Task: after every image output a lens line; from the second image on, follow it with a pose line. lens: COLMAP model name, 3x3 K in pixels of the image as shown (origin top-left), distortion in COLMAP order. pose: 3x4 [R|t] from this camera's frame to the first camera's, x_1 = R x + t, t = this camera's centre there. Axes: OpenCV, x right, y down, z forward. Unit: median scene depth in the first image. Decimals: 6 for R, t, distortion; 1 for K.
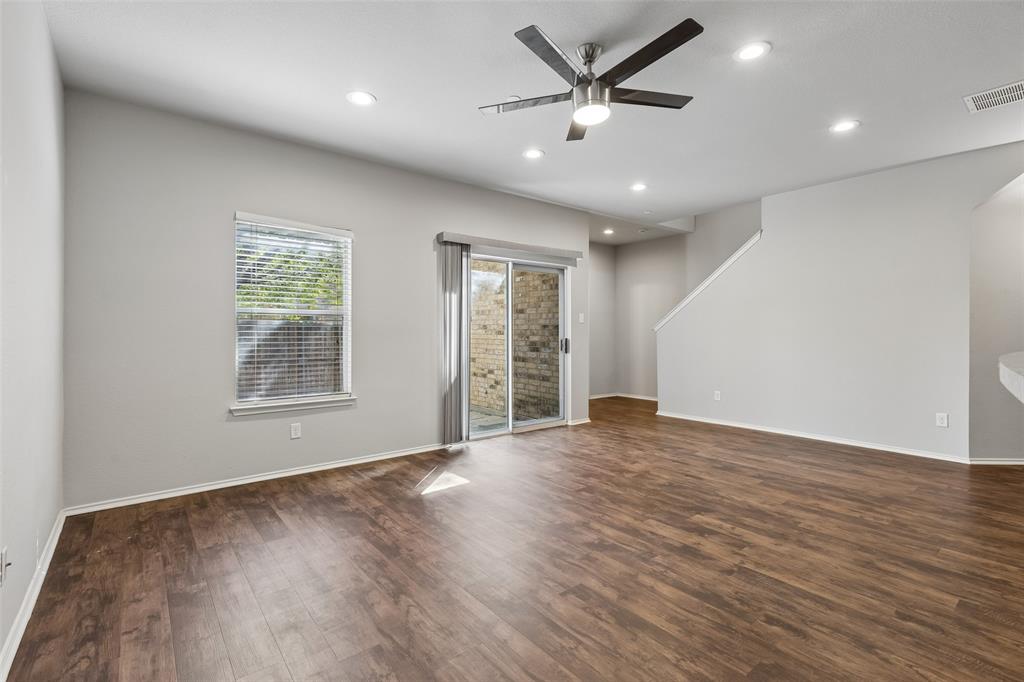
lens RADIAL K [[465.9, 0, 513.8], [0, 465.9, 335.9], [0, 0, 1]] dist [0.004867, -0.000155]
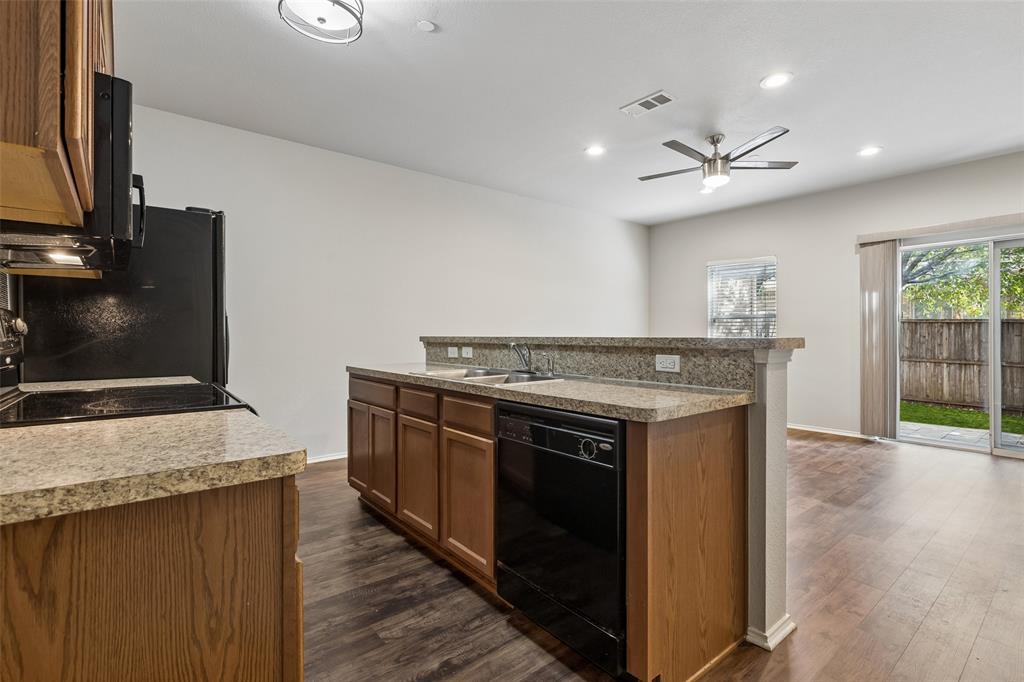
lens RADIAL K [[484.6, 0, 514.0], [0, 484.6, 335.7], [0, 0, 1]] dist [-0.000456, -0.000020]
pose [[-0.000429, 0.000633, -1.000000, 1.131478], [-0.005751, 0.999983, 0.000636, 0.015019], [0.999983, 0.005751, -0.000425, 0.241966]]
